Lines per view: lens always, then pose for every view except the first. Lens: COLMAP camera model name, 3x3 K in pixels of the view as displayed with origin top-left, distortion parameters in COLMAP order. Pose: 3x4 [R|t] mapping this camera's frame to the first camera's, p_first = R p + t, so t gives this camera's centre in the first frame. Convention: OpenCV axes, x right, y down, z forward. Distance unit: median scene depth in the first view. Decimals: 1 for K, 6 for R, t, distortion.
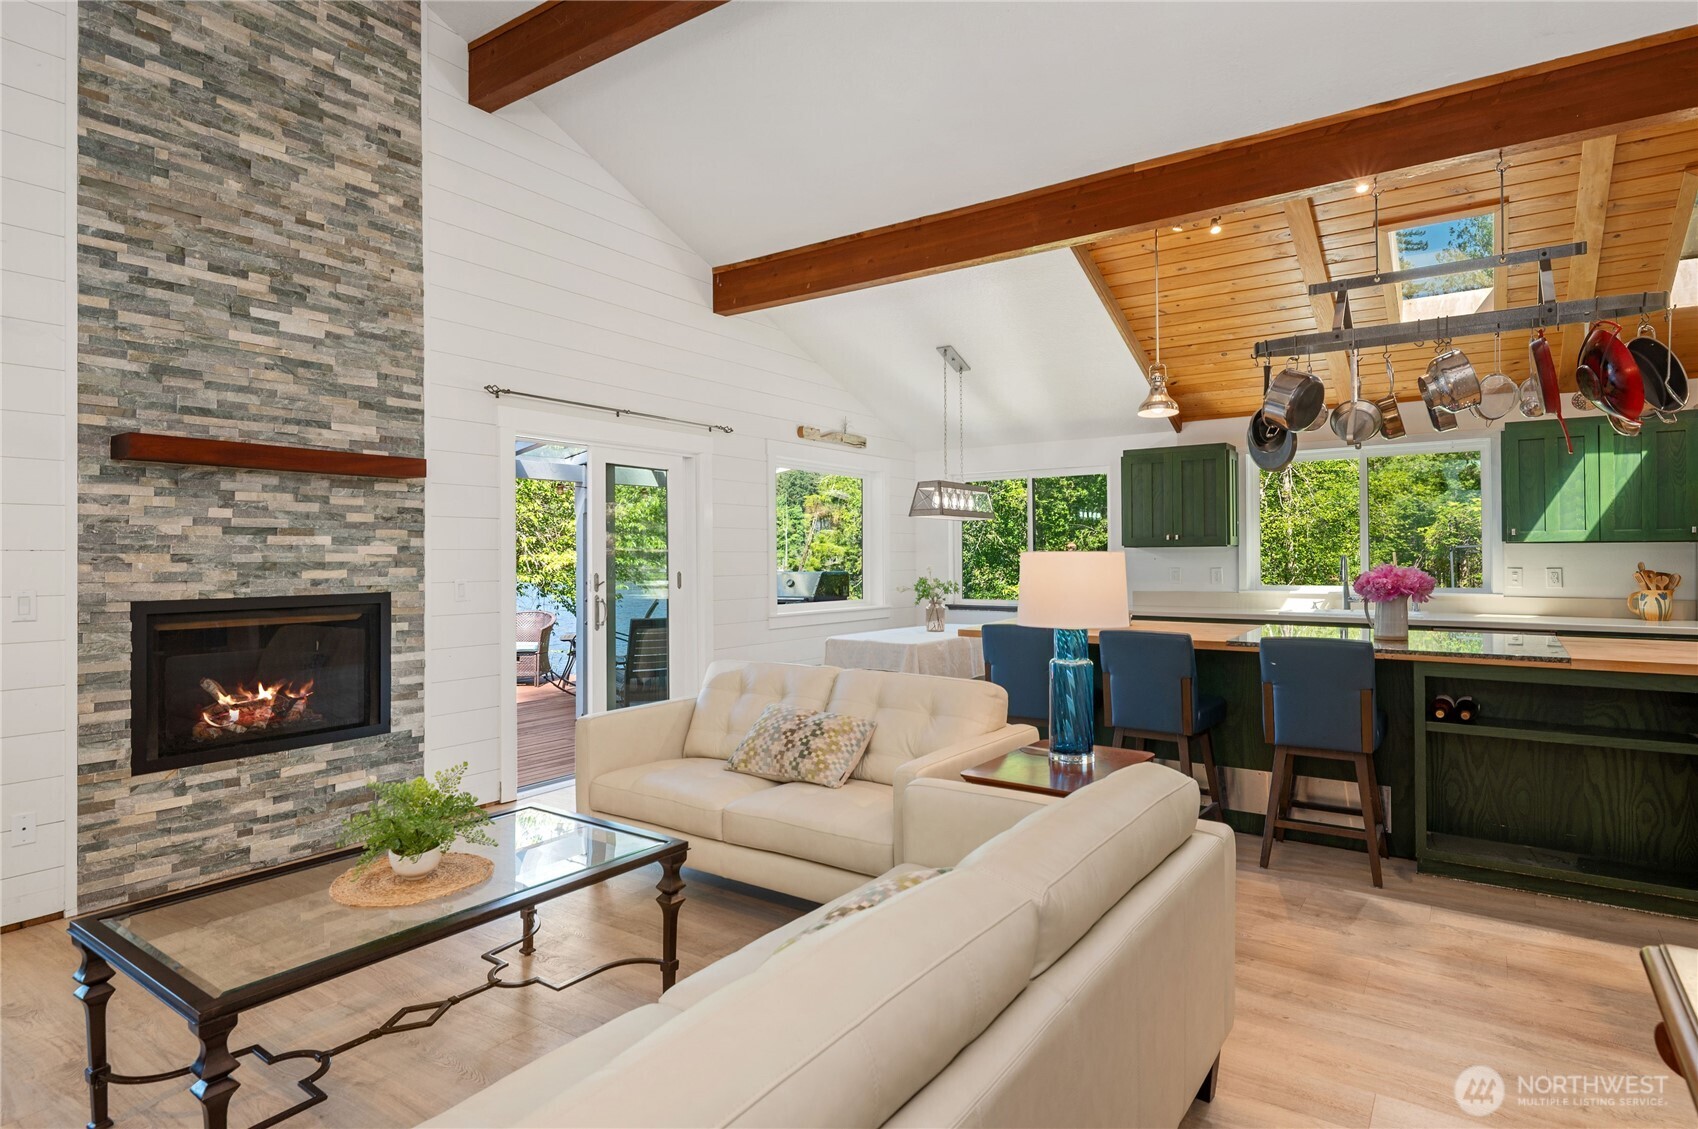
lens RADIAL K [[918.0, 0, 827.6], [0, 918.0, 546.0], [0, 0, 1]] dist [0.012174, -0.004453]
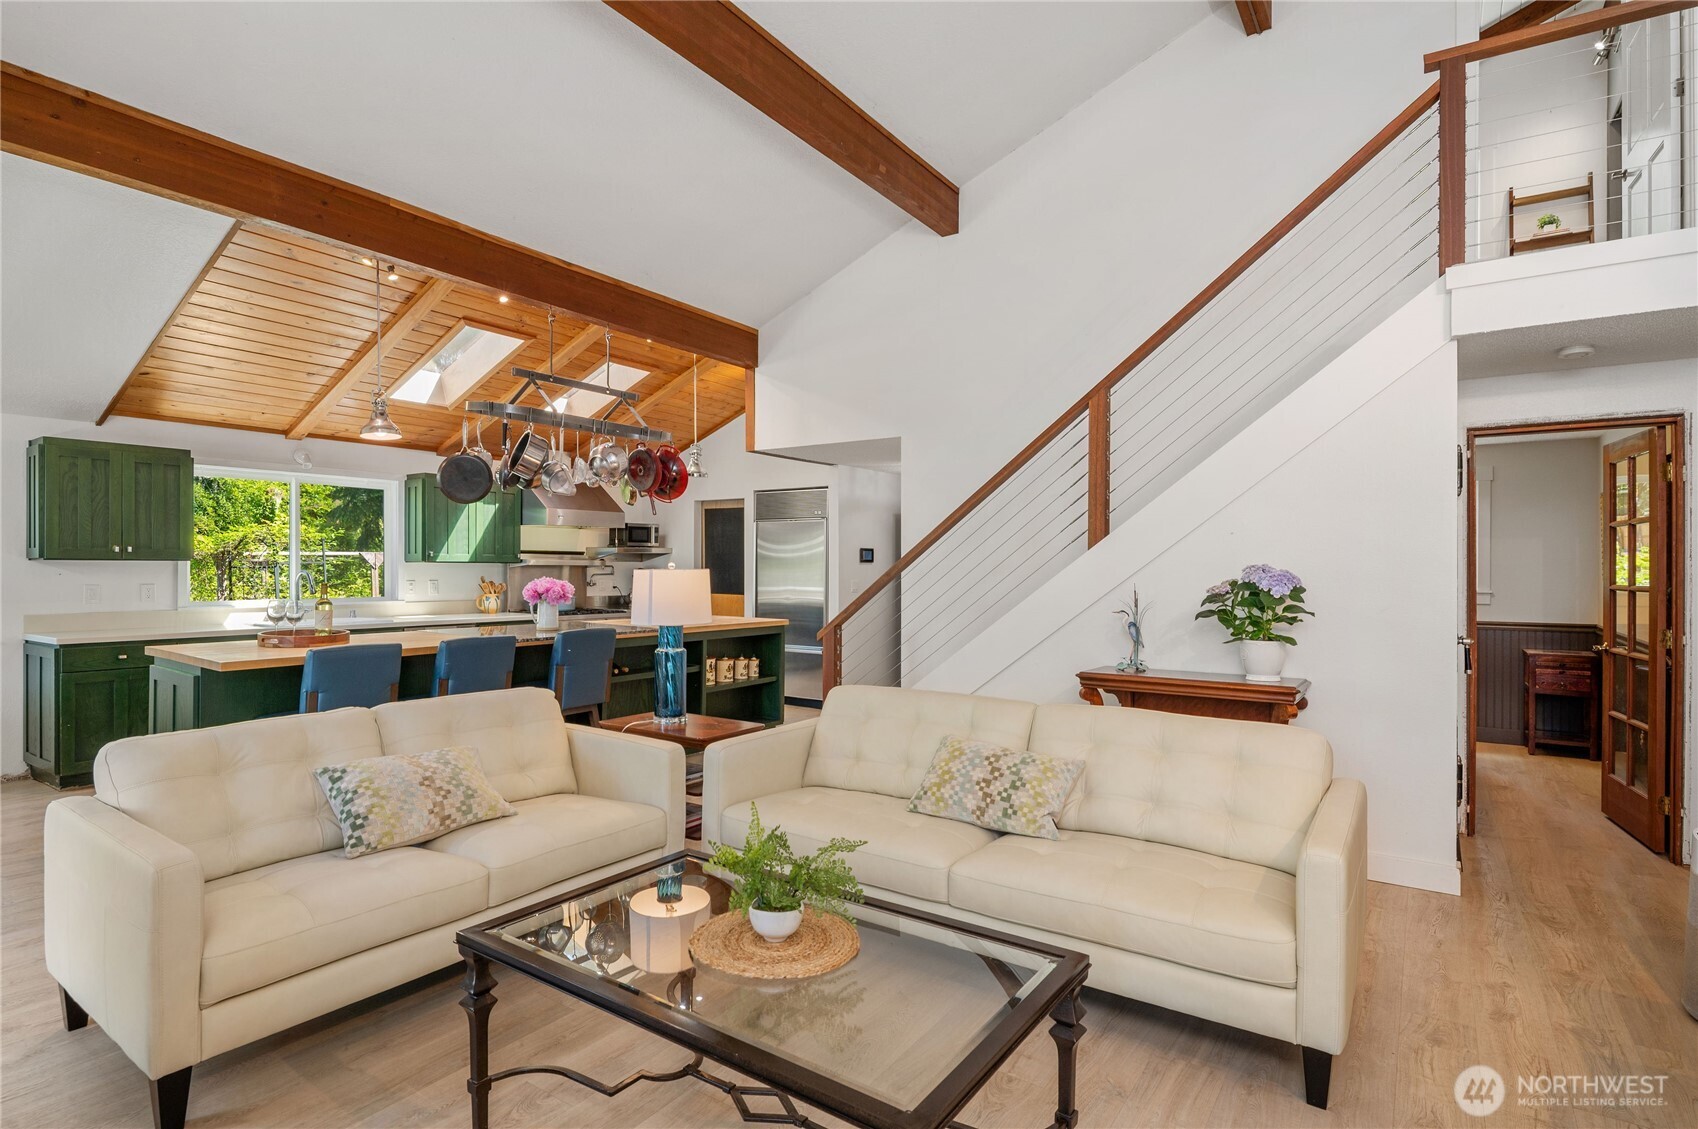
lens RADIAL K [[889.9, 0, 837.2], [0, 889.9, 565.6], [0, 0, 1]] dist [0.013893, -0.004563]
pose [[-0.020703, 0.007684, 0.999756, -0.787732], [-0.014127, 0.999868, -0.007977, 0.004982], [-0.999686, -0.014289, -0.020591, 0.582344]]
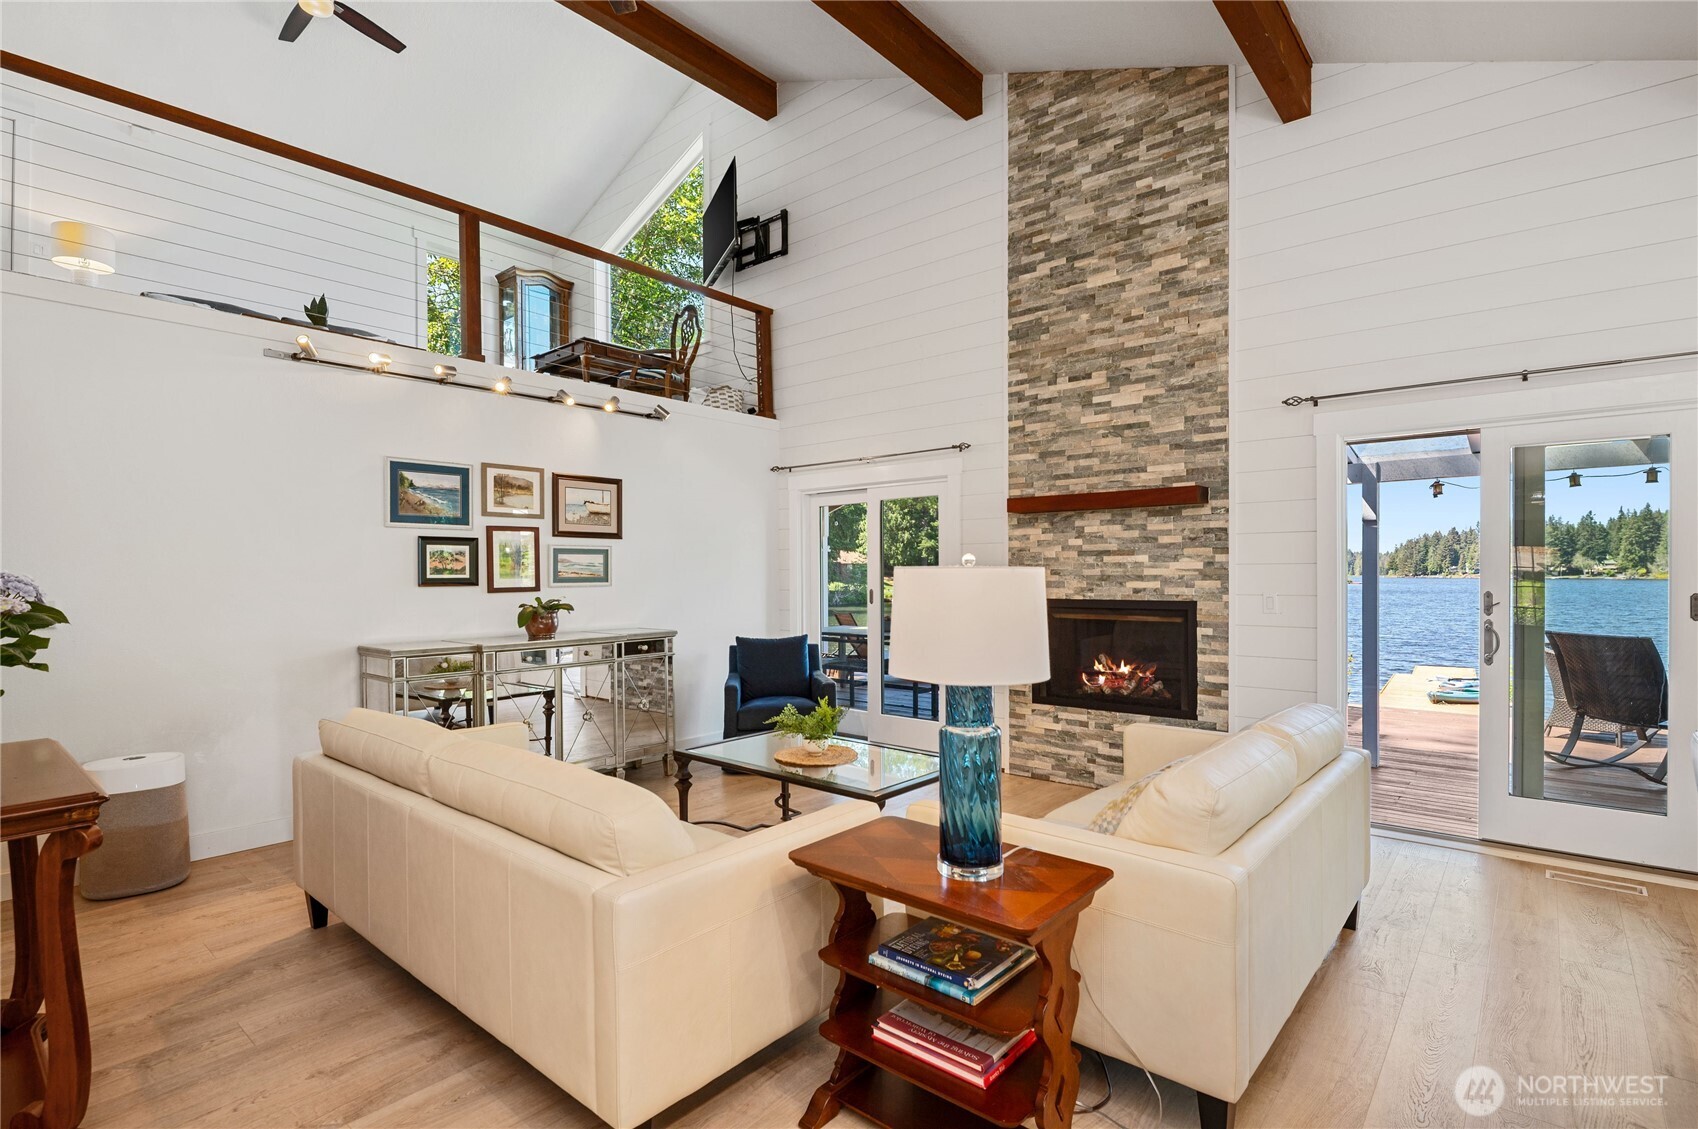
lens RADIAL K [[810.1, 0, 849.1], [0, 810.1, 581.4], [0, 0, 1]] dist [-0.003145, -0.005616]
pose [[-0.078900, 0.014062, -0.996783, 0.642048], [0.015970, 0.999790, 0.012840, 0.004885], [0.996755, -0.014905, -0.079108, 0.696395]]
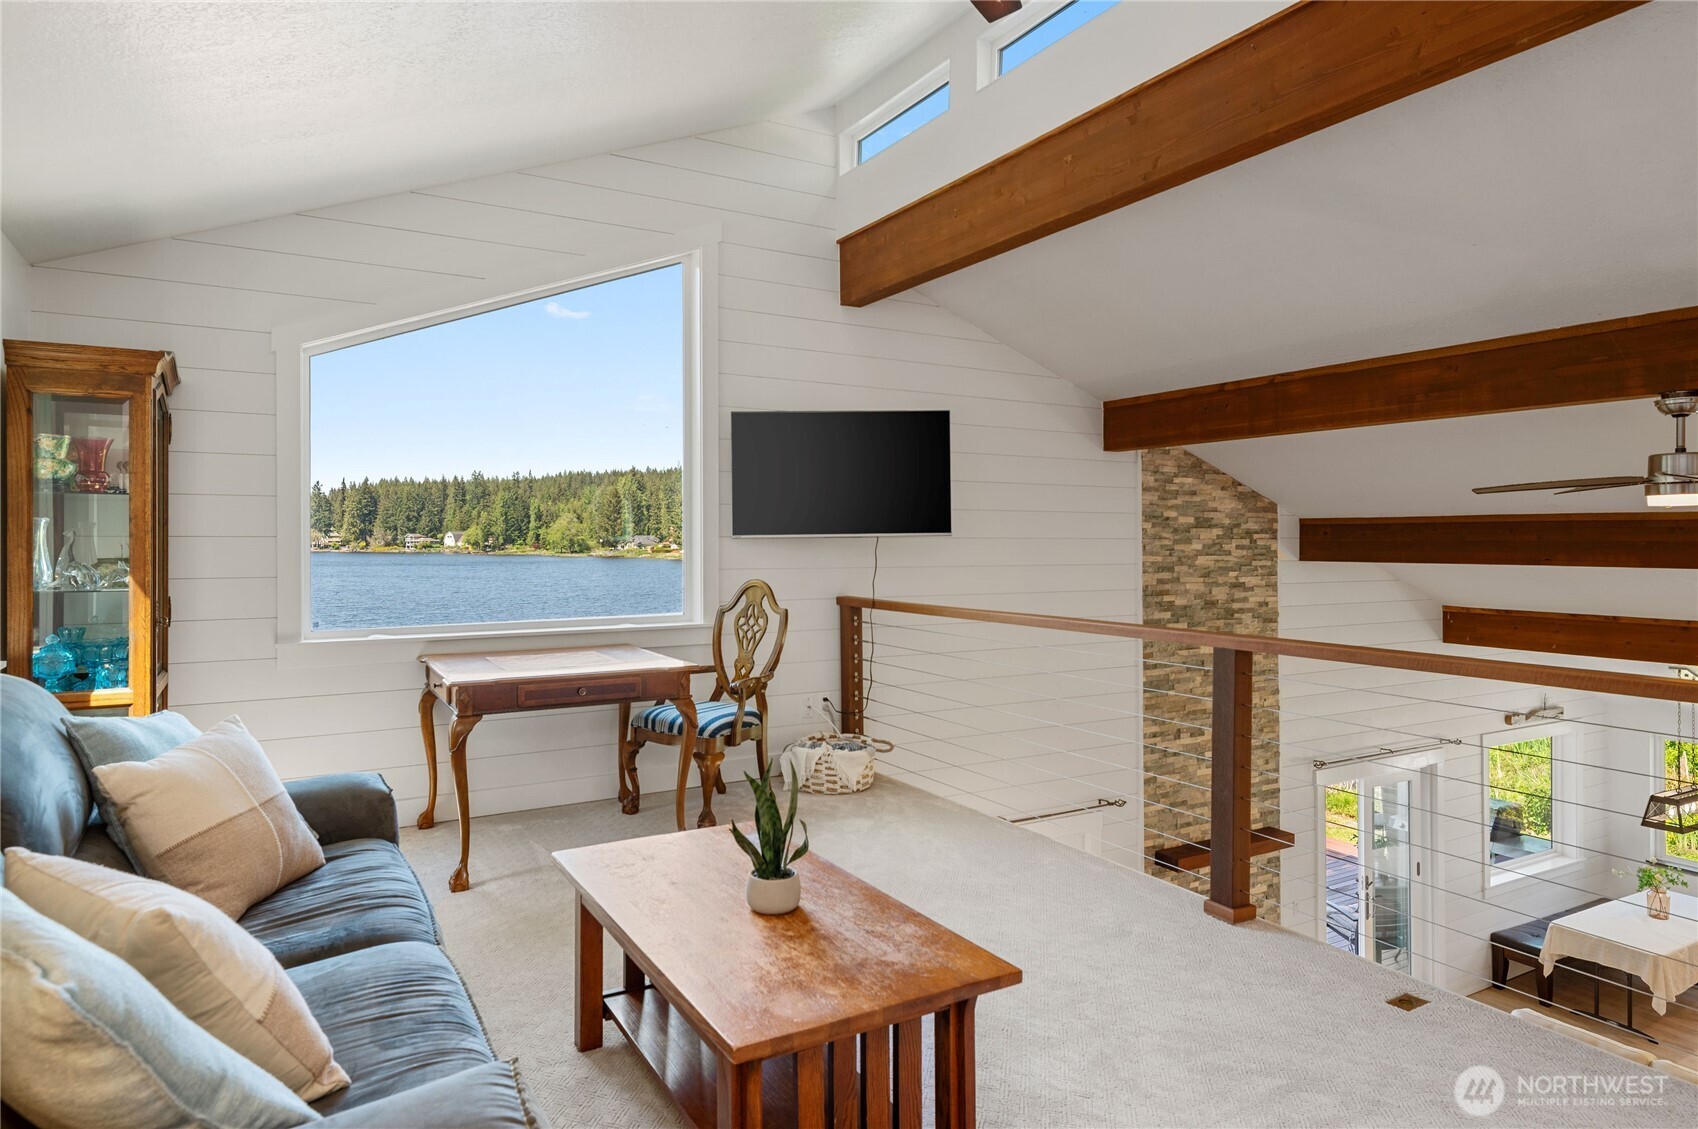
lens RADIAL K [[1014.6, 0, 825.3], [0, 1014.6, 535.7], [0, 0, 1]] dist [0.004843, 0.002291]
pose [[0.909445, 0.003510, -0.415810, -0.479166], [0.000502, 0.999954, 0.009539, -0.634352], [0.415824, -0.008884, 0.909402, -0.855176]]
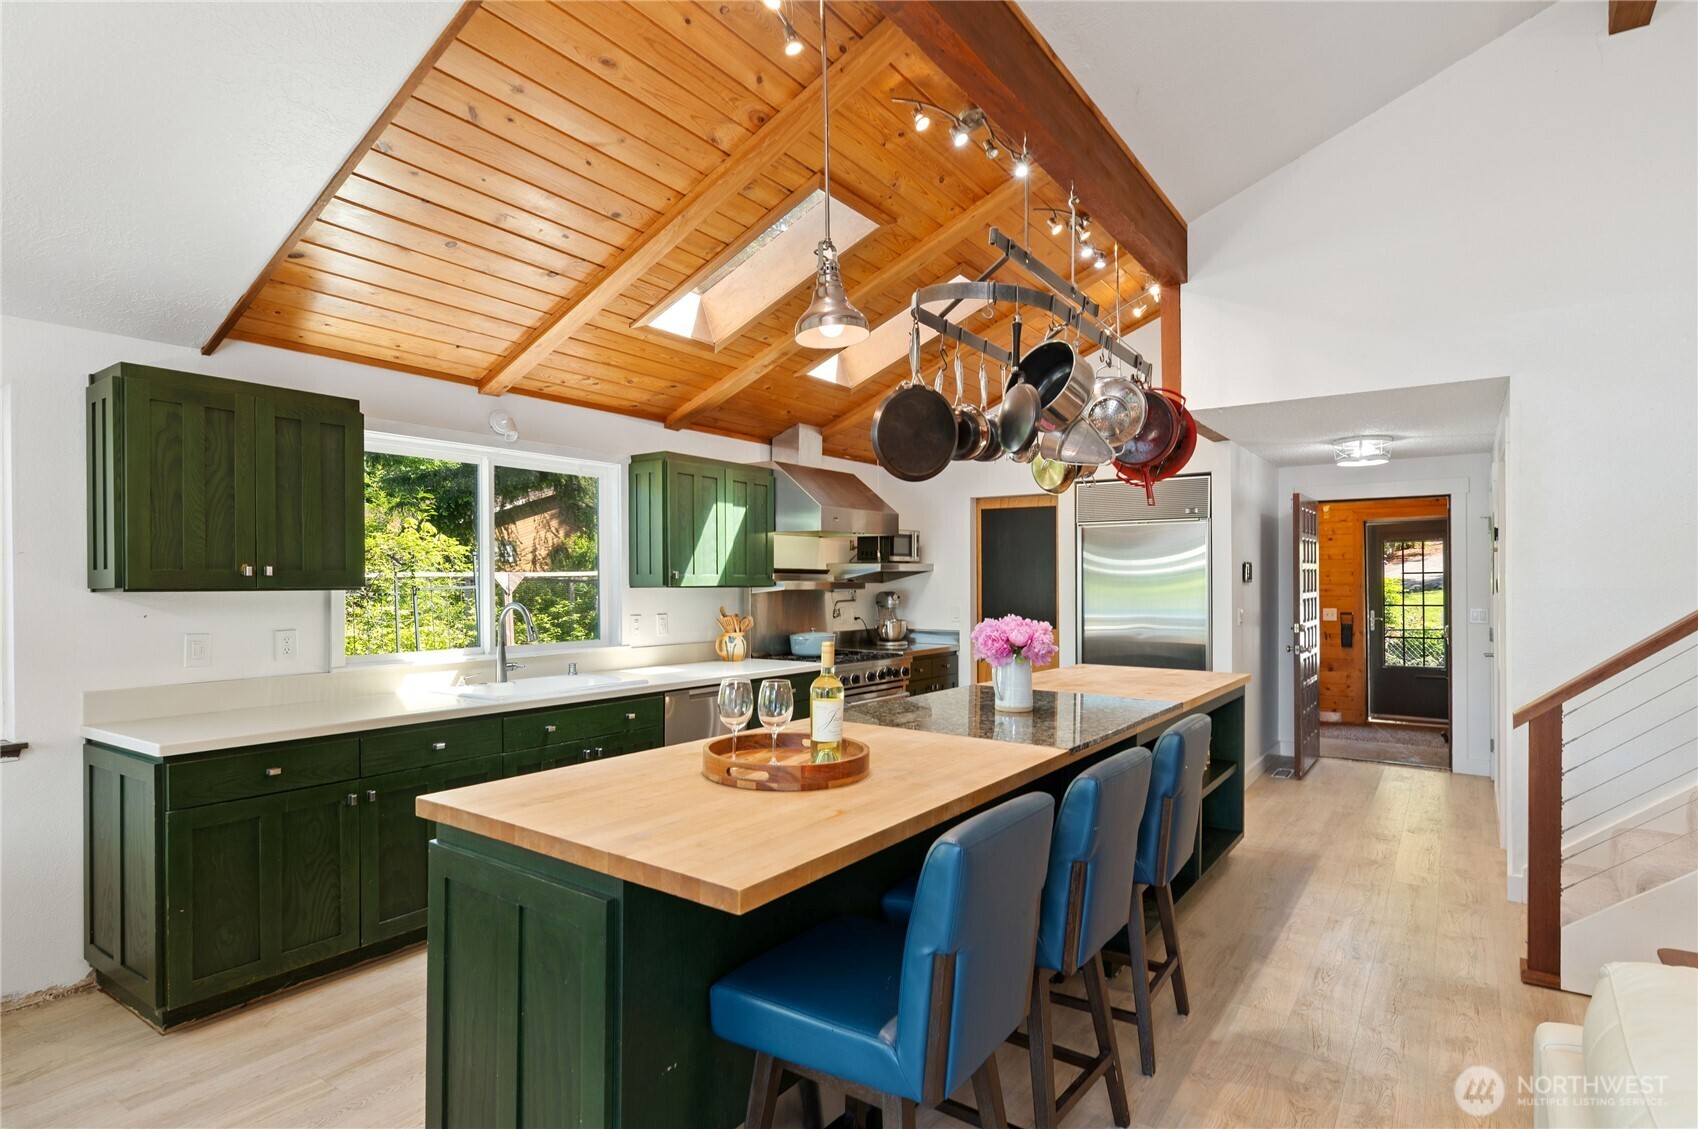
lens RADIAL K [[889.9, 0, 832.4], [0, 889.9, 582.2], [0, 0, 1]] dist [0.013893, -0.004563]
pose [[-0.028095, 0.007403, 0.999578, -0.168827], [-0.008383, 0.999936, -0.007641, -0.004173], [-0.999570, -0.008594, -0.028031, 1.182180]]
